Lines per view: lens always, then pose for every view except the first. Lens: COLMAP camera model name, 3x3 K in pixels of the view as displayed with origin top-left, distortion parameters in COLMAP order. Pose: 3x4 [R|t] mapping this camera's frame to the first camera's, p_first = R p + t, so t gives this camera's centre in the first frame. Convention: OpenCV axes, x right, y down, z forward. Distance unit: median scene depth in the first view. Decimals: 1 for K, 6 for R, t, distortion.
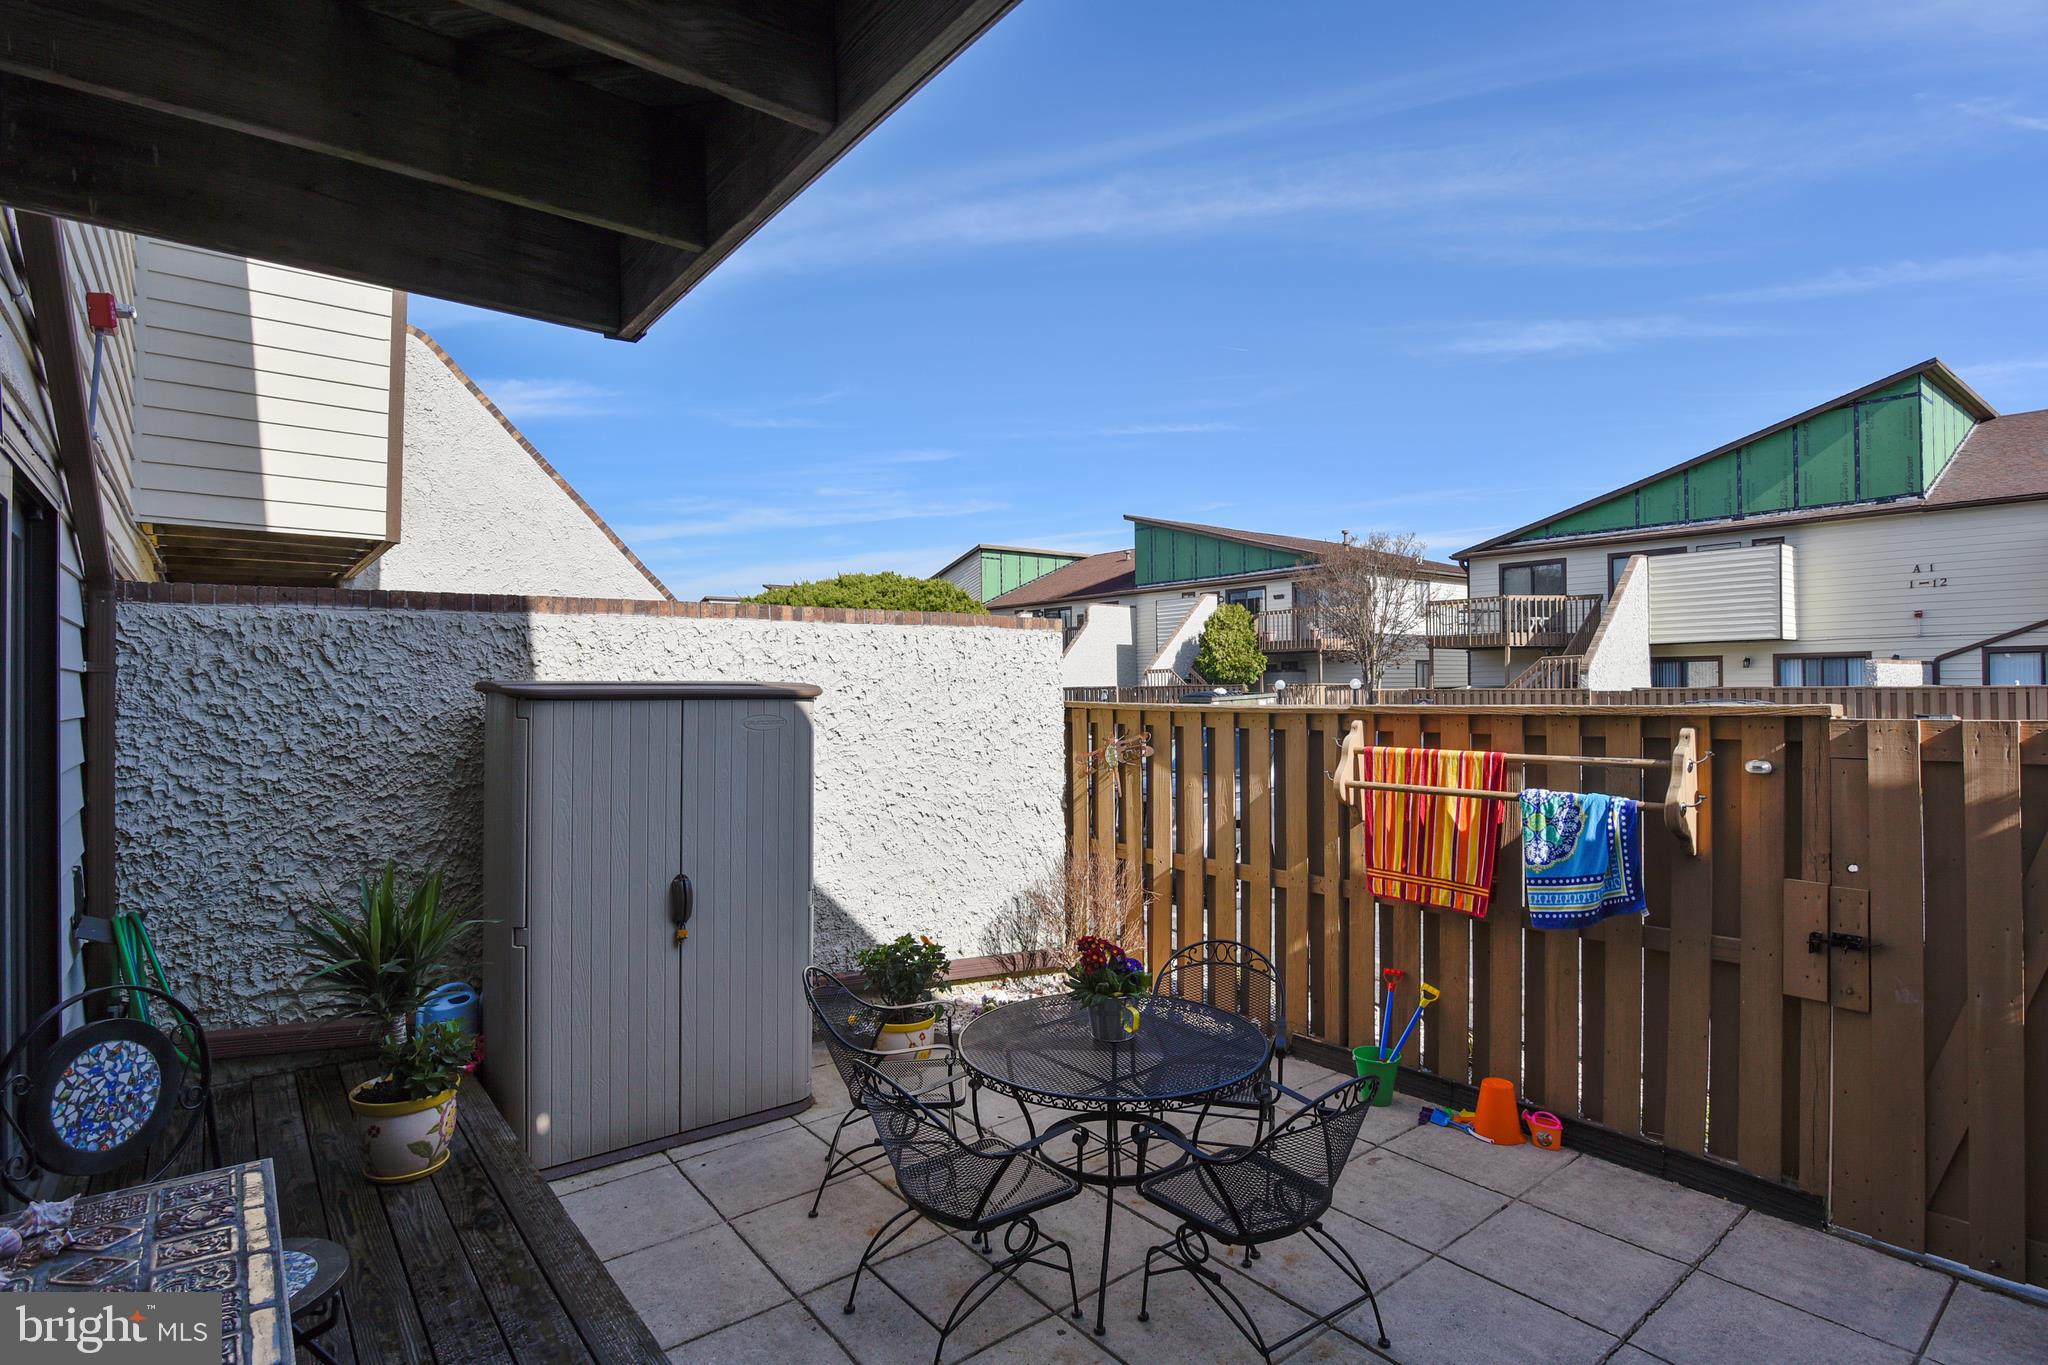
lens RADIAL K [[1021.1, 0, 1034.7], [0, 1021.1, 686.9], [0, 0, 1]] dist [-0.022144, -0.000359]
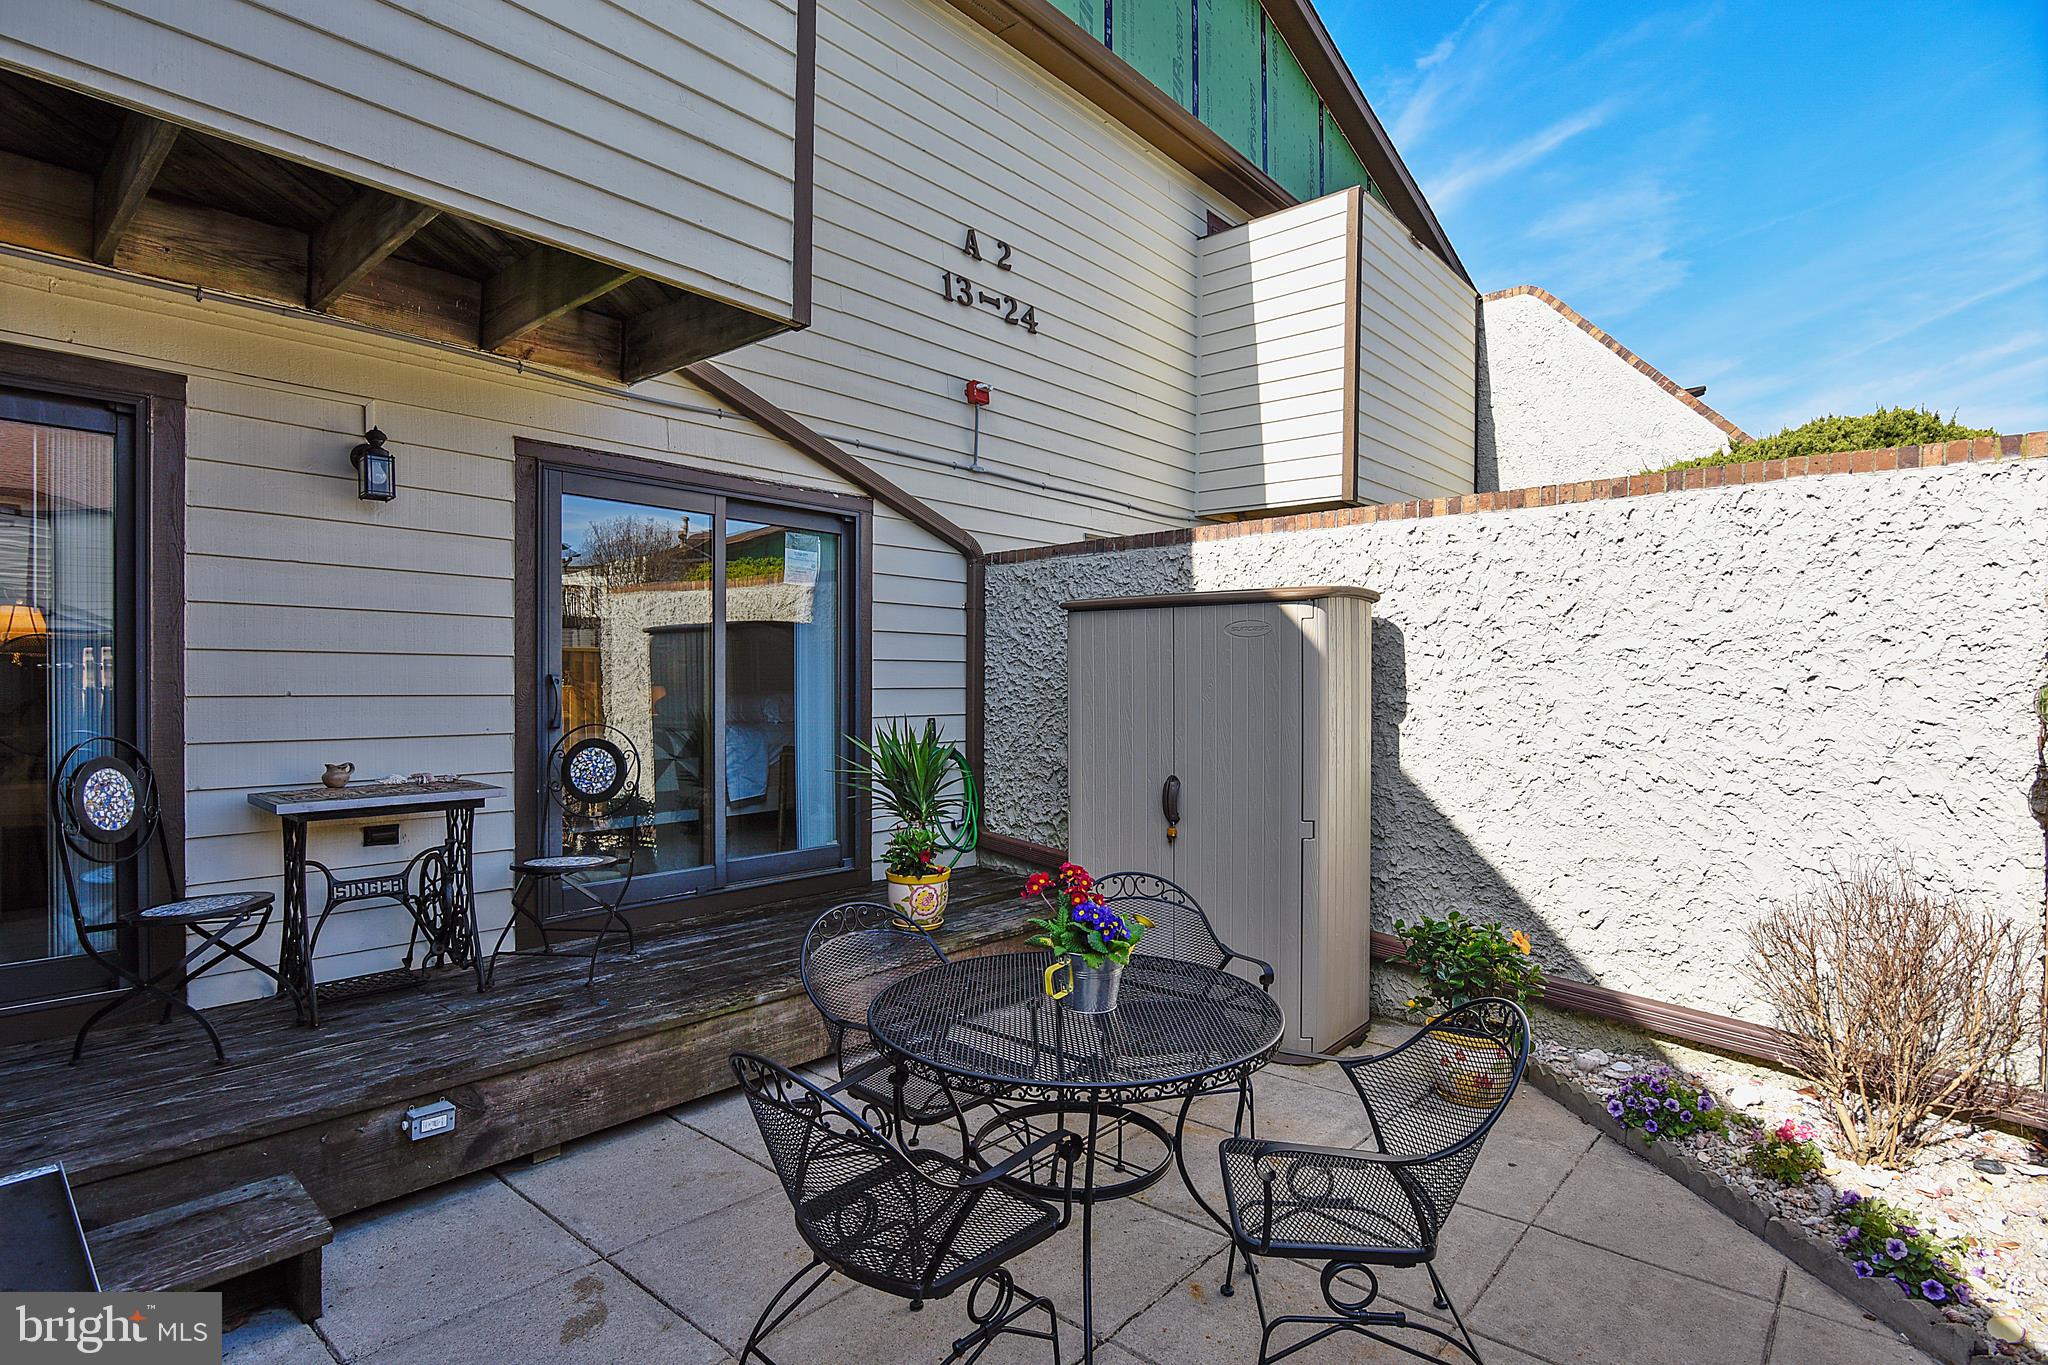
lens RADIAL K [[1021.1, 0, 1034.7], [0, 1021.1, 686.9], [0, 0, 1]] dist [-0.022144, -0.000359]
pose [[0.178109, 0.011575, -0.983943, 0.477667], [-0.000810, 0.999932, 0.011617, 0.059892], [0.984010, -0.001272, 0.178106, 0.494145]]
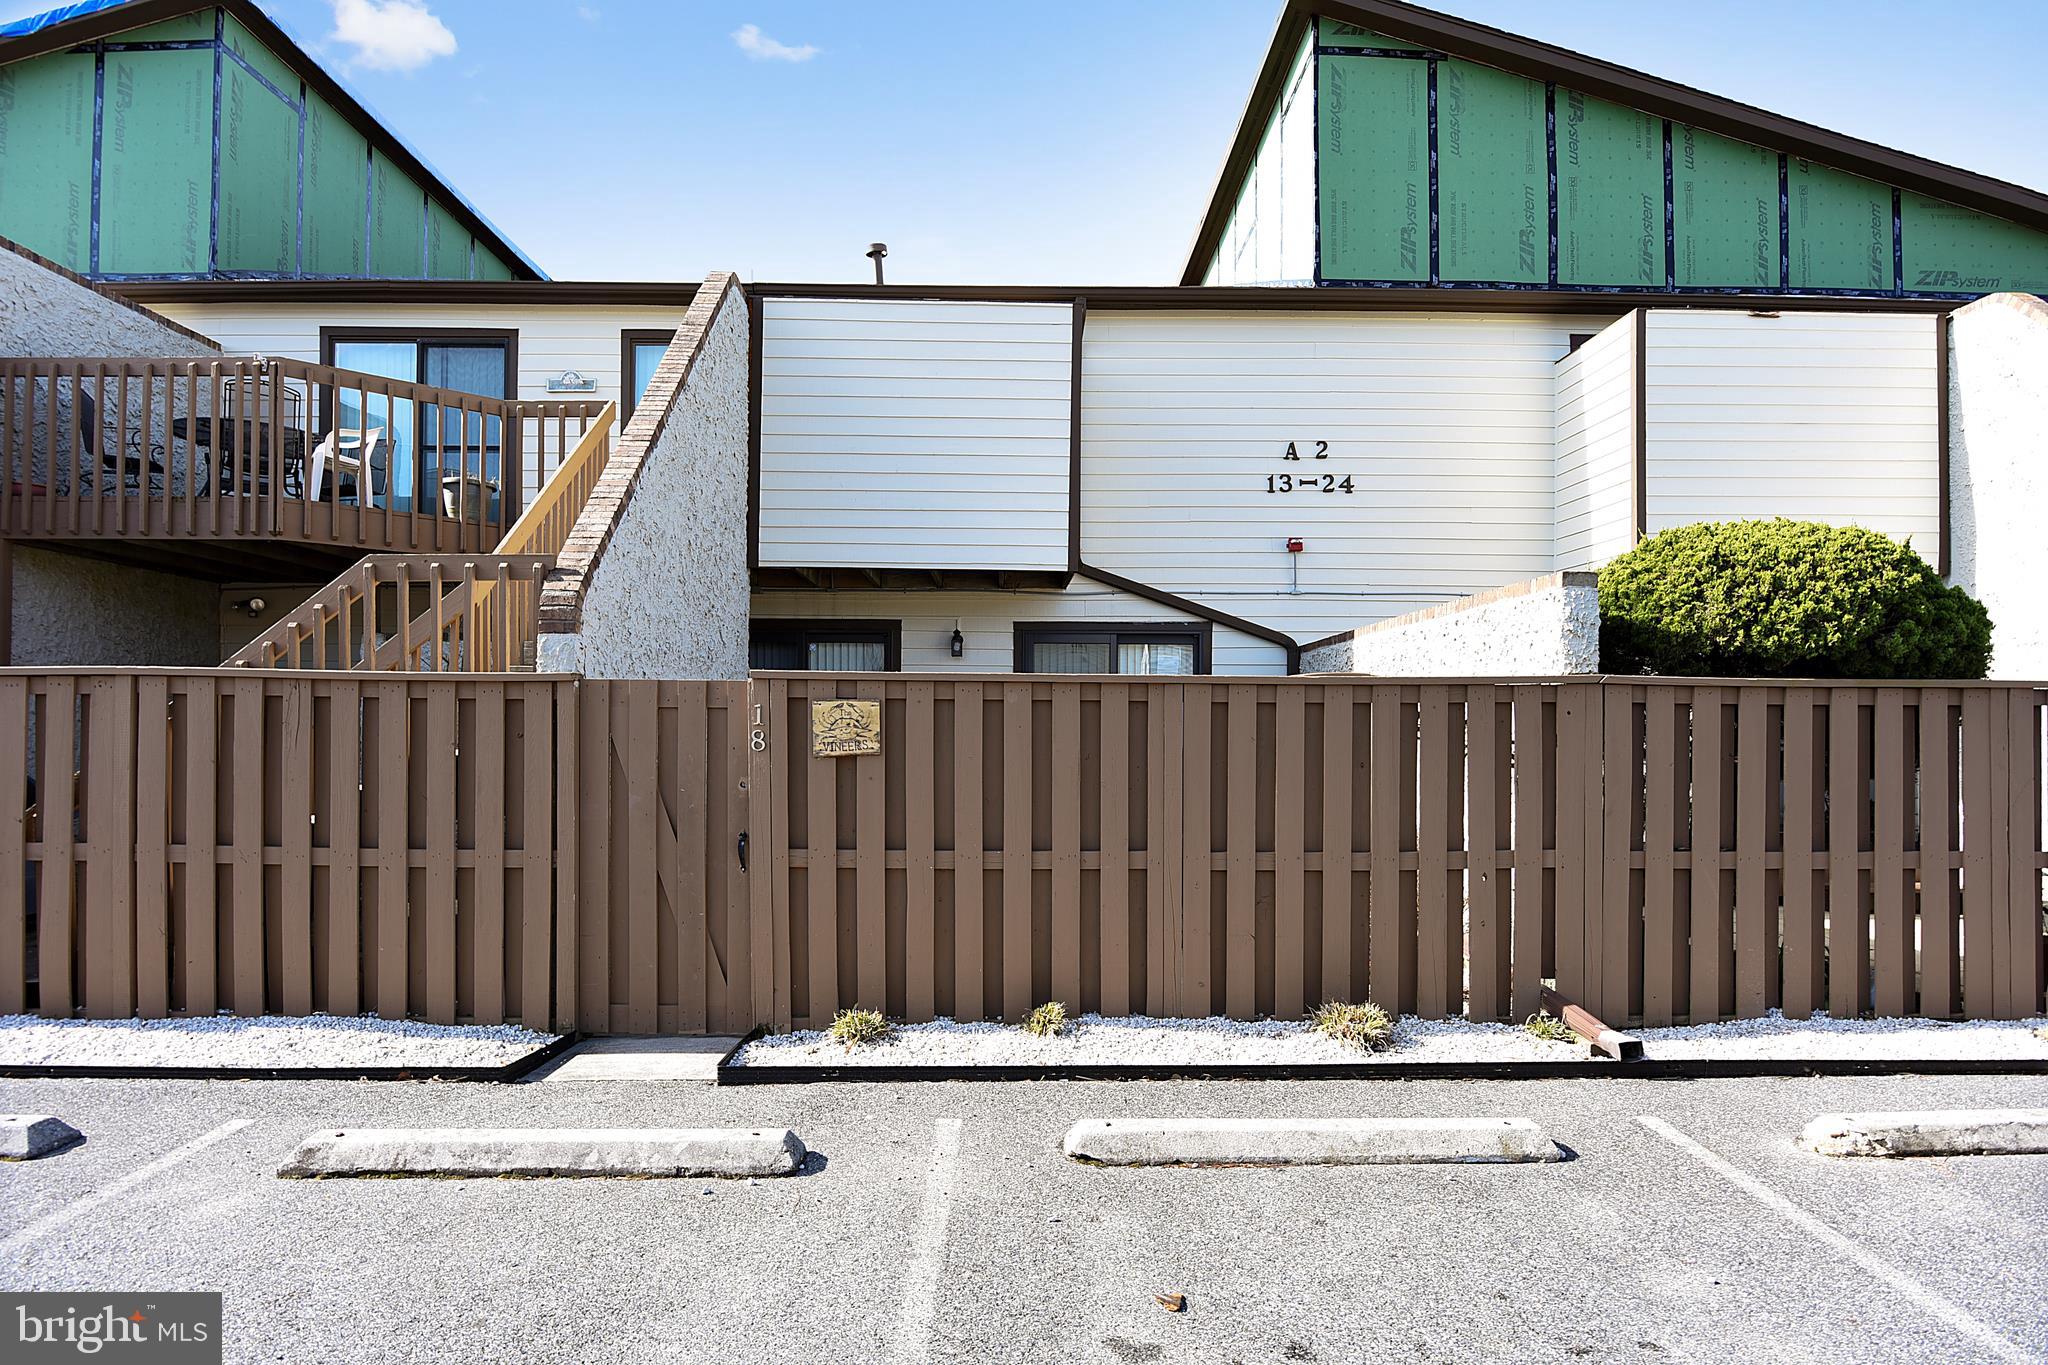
lens RADIAL K [[1021.1, 0, 1034.7], [0, 1021.1, 686.9], [0, 0, 1]] dist [-0.022144, -0.000359]
pose [[-0.612833, -0.019122, -0.789981, 1.010398], [0.004388, 0.999609, -0.027601, 0.045818], [0.790200, -0.020381, -0.612510, 1.313409]]
